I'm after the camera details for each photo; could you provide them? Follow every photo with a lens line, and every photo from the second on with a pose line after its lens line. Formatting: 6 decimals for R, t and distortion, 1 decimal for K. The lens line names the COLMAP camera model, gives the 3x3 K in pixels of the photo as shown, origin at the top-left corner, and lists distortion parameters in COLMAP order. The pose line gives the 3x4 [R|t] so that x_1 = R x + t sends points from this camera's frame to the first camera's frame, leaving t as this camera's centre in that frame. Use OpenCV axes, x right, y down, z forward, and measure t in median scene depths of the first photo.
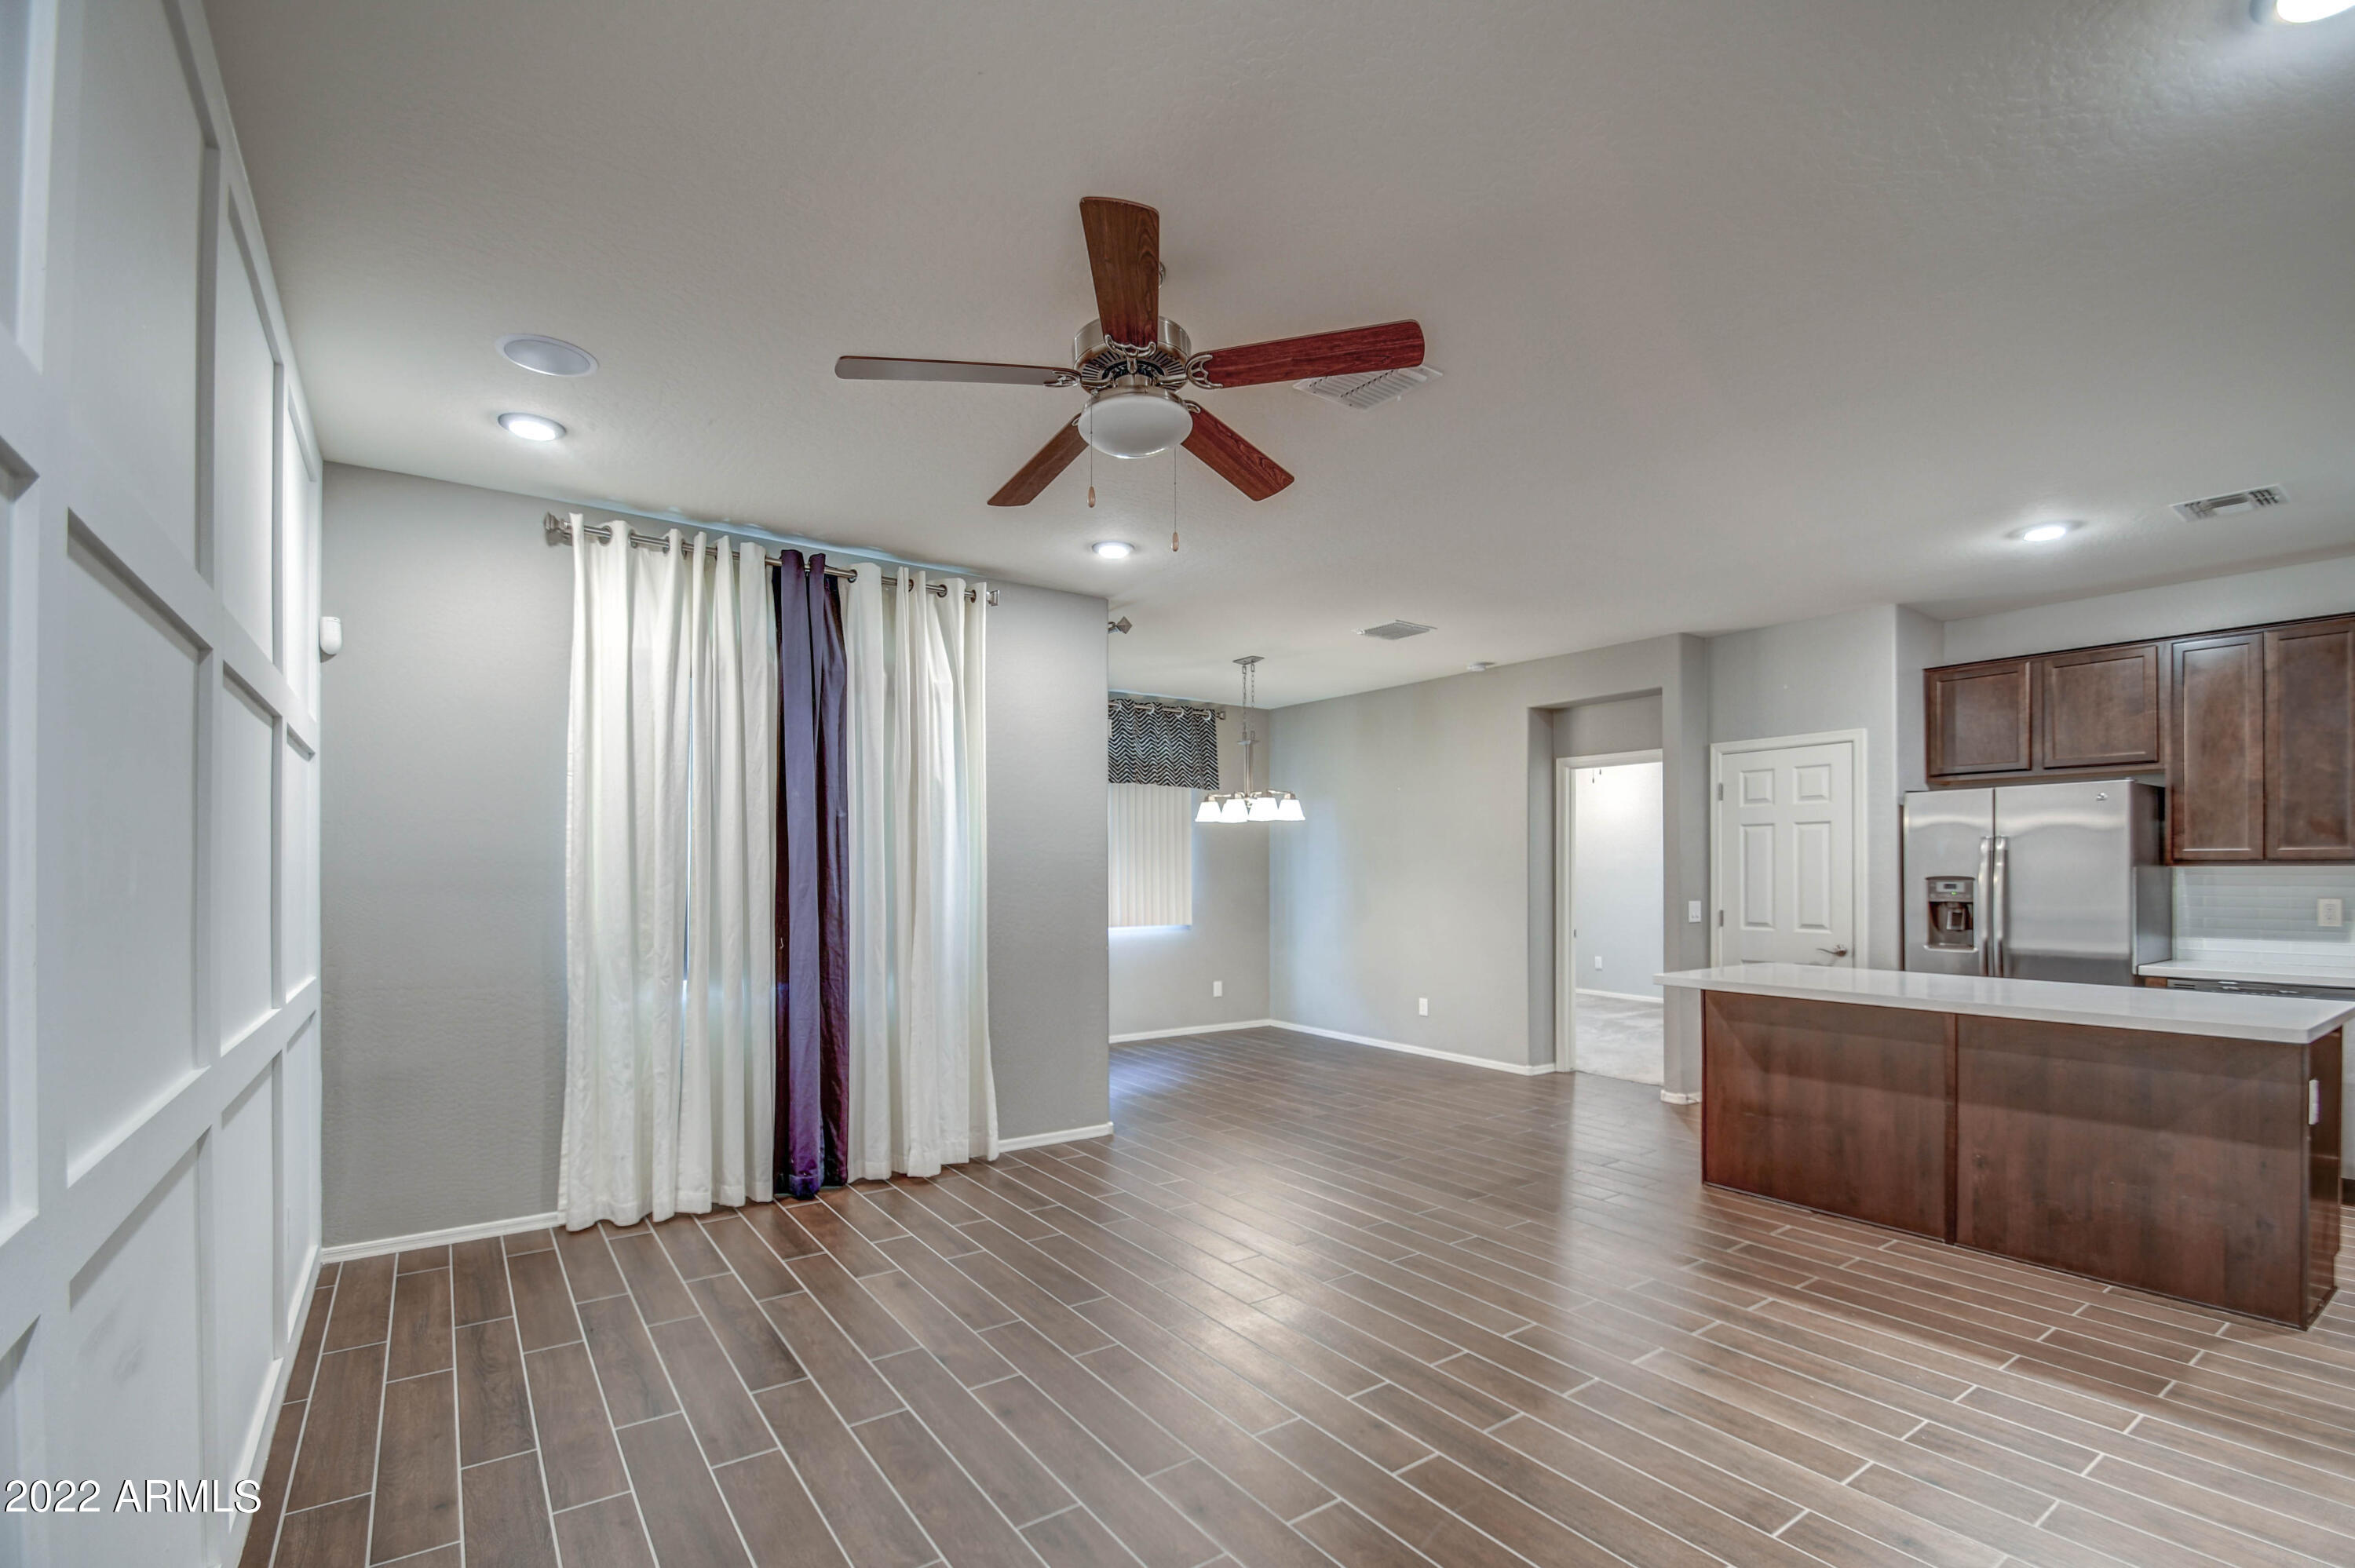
lens RADIAL K [[1034.9, 0, 1234.7], [0, 1034.9, 867.3], [0, 0, 1]] dist [0.010500, -0.011904]
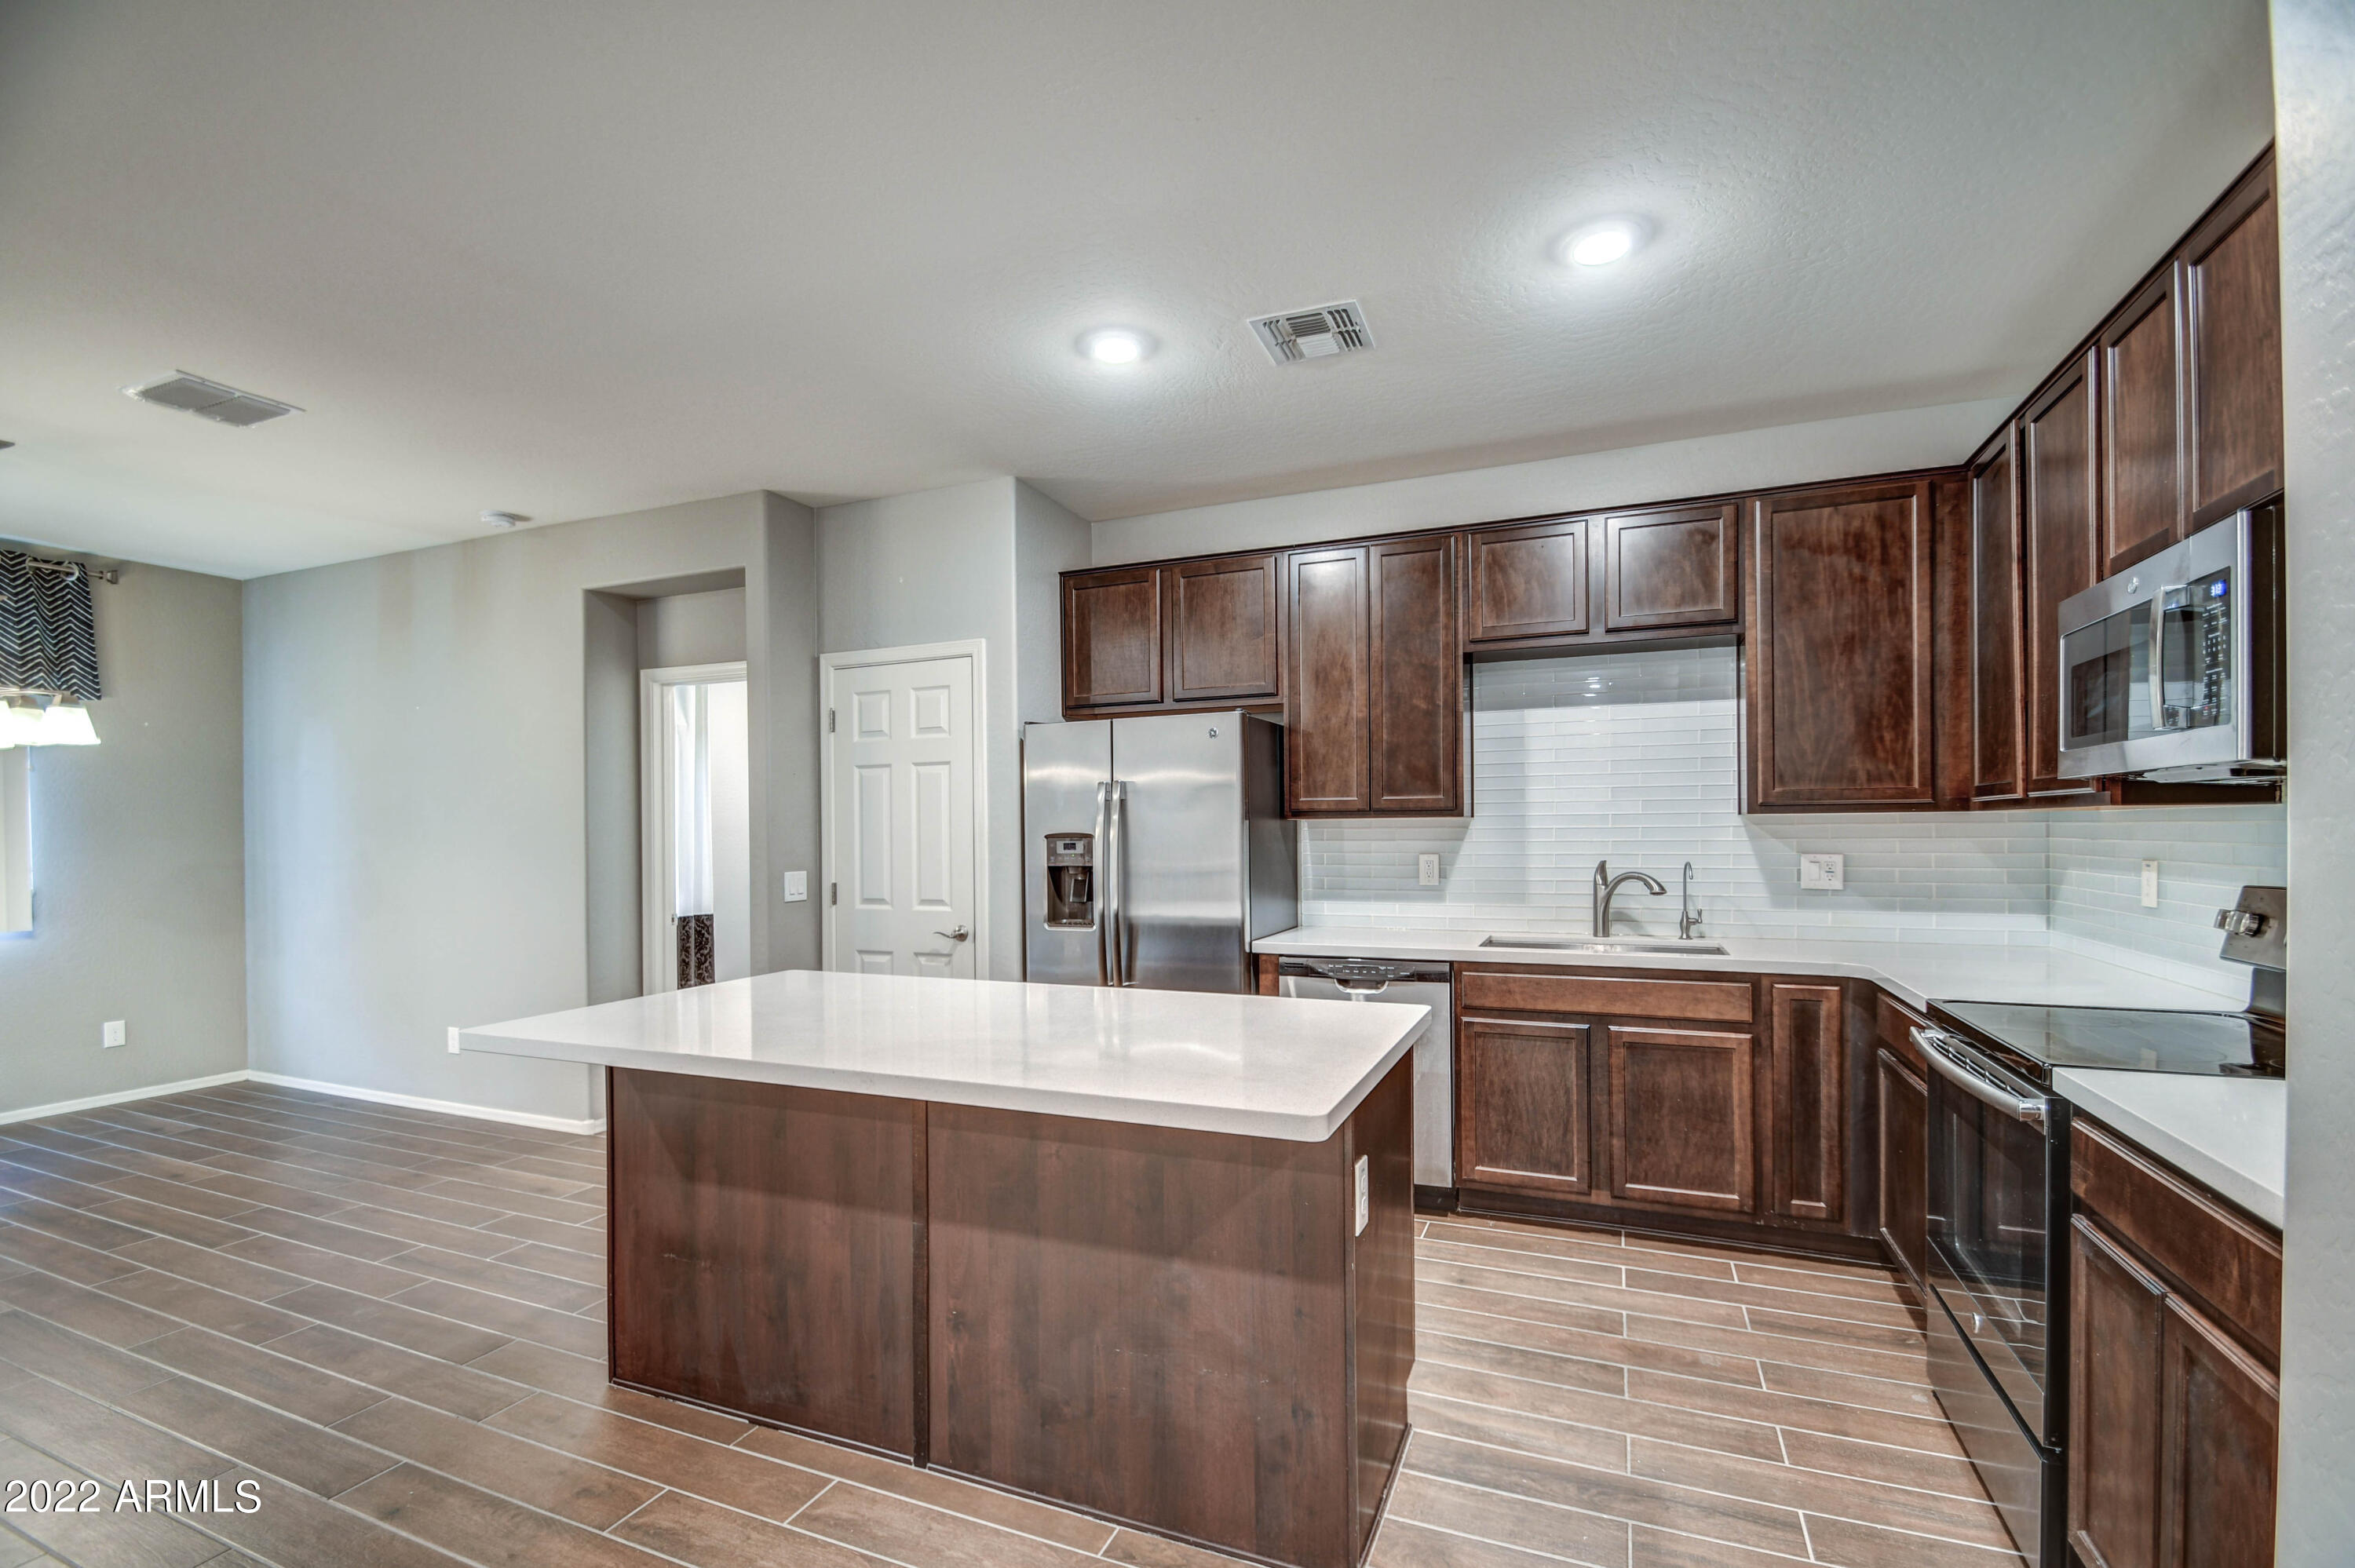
lens RADIAL K [[1034.9, 0, 1175.1], [0, 1034.9, 834.9], [0, 0, 1]] dist [0.010500, -0.011904]
pose [[0.856595, -0.009156, 0.515908, 0.393854], [0.007225, 0.999957, 0.005751, 0.006463], [-0.515939, -0.001198, 0.856624, 0.329068]]
